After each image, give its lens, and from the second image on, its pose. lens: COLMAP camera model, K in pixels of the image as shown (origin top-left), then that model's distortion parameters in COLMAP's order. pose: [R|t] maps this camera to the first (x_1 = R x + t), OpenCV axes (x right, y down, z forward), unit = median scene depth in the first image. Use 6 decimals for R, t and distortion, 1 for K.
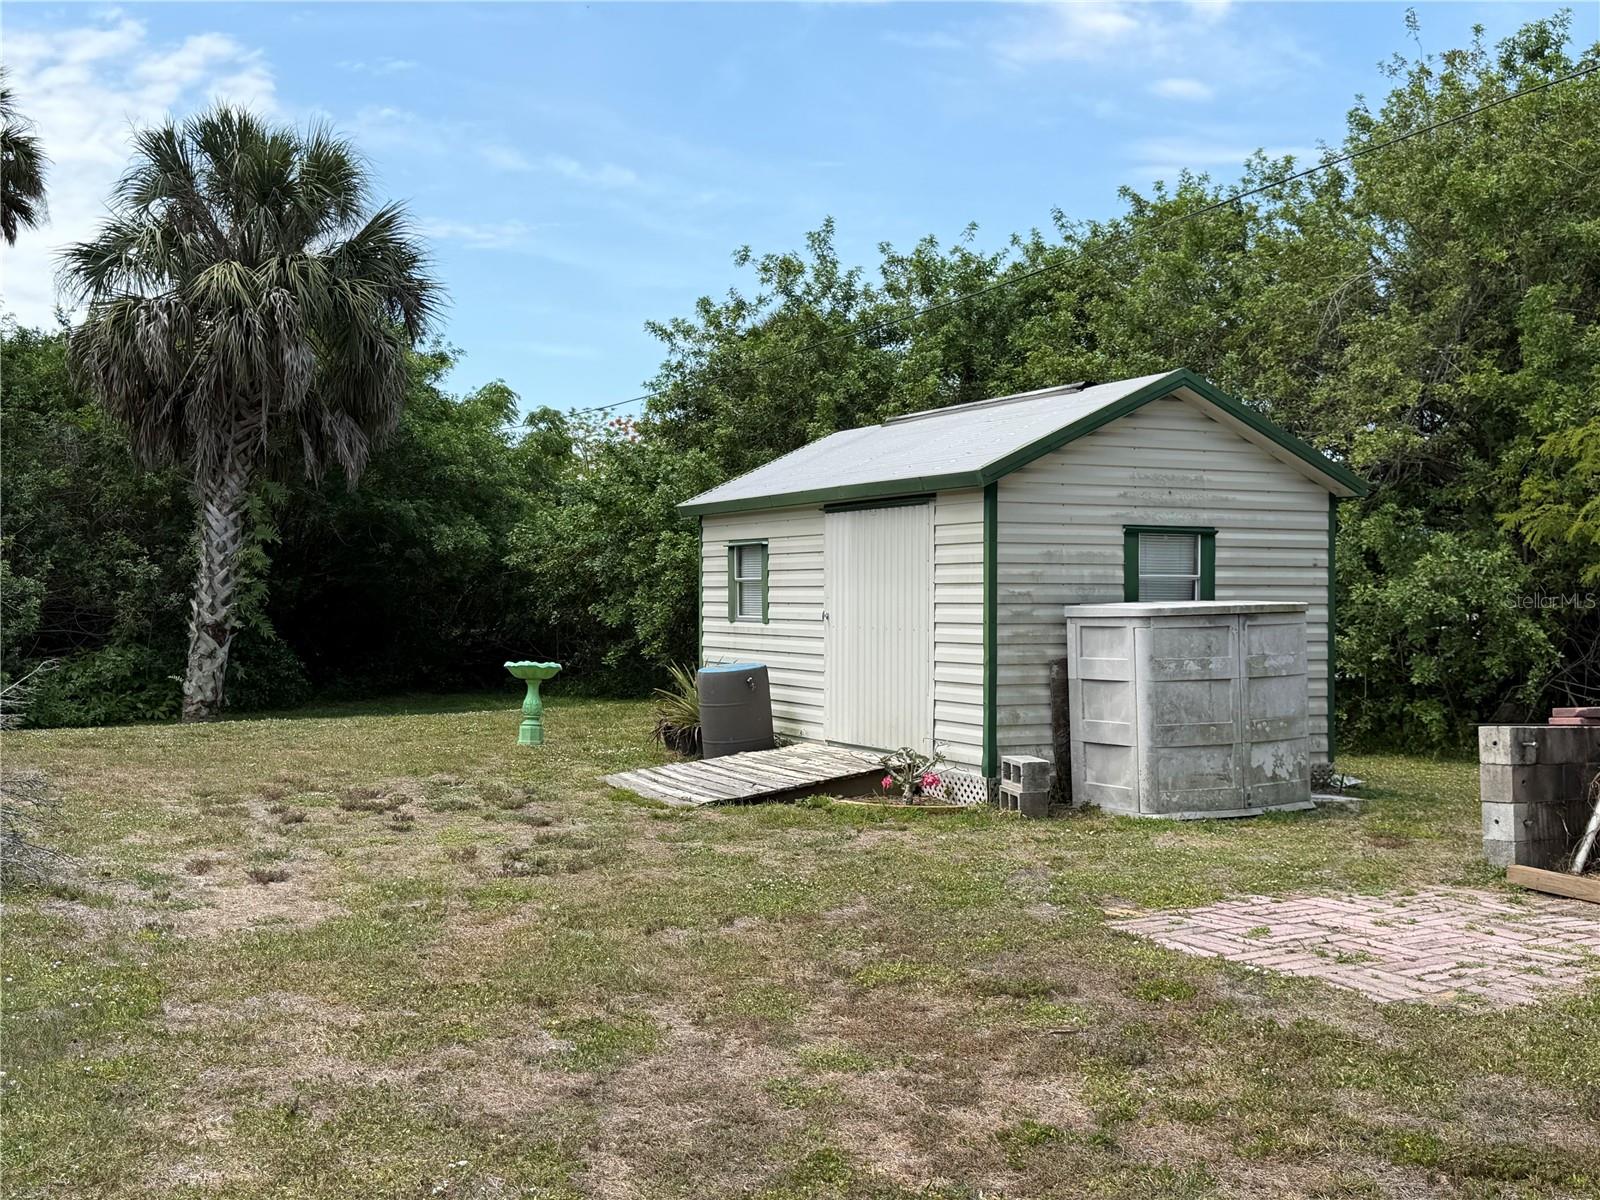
lens RADIAL K [[1672.4, 0, 799.1], [0, 1672.4, 604.8], [0, 0, 1]] dist [0.185330, -0.439092]
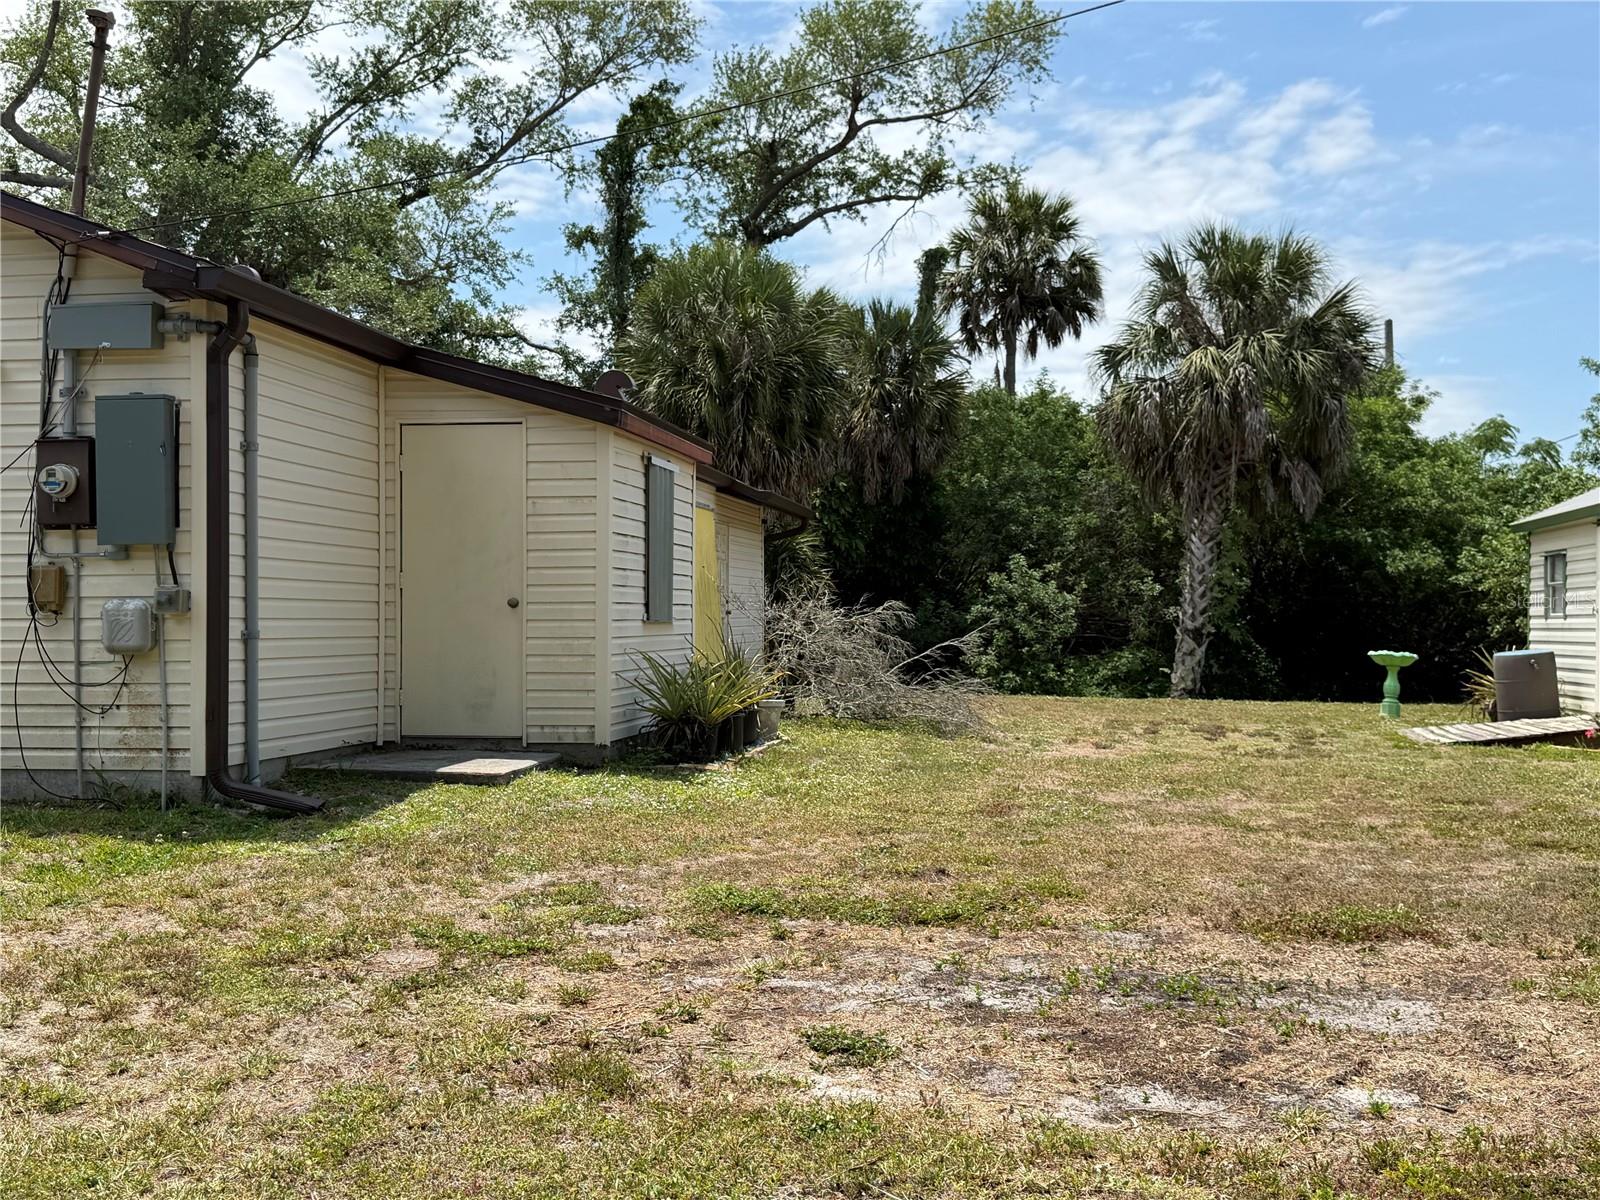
lens RADIAL K [[1672.4, 0, 799.1], [0, 1672.4, 604.8], [0, 0, 1]] dist [0.185330, -0.439092]
pose [[0.808681, 0.003502, -0.588237, 0.162750], [-0.016856, 0.999710, -0.017220, 0.019768], [0.588006, 0.023841, 0.808505, -0.204586]]
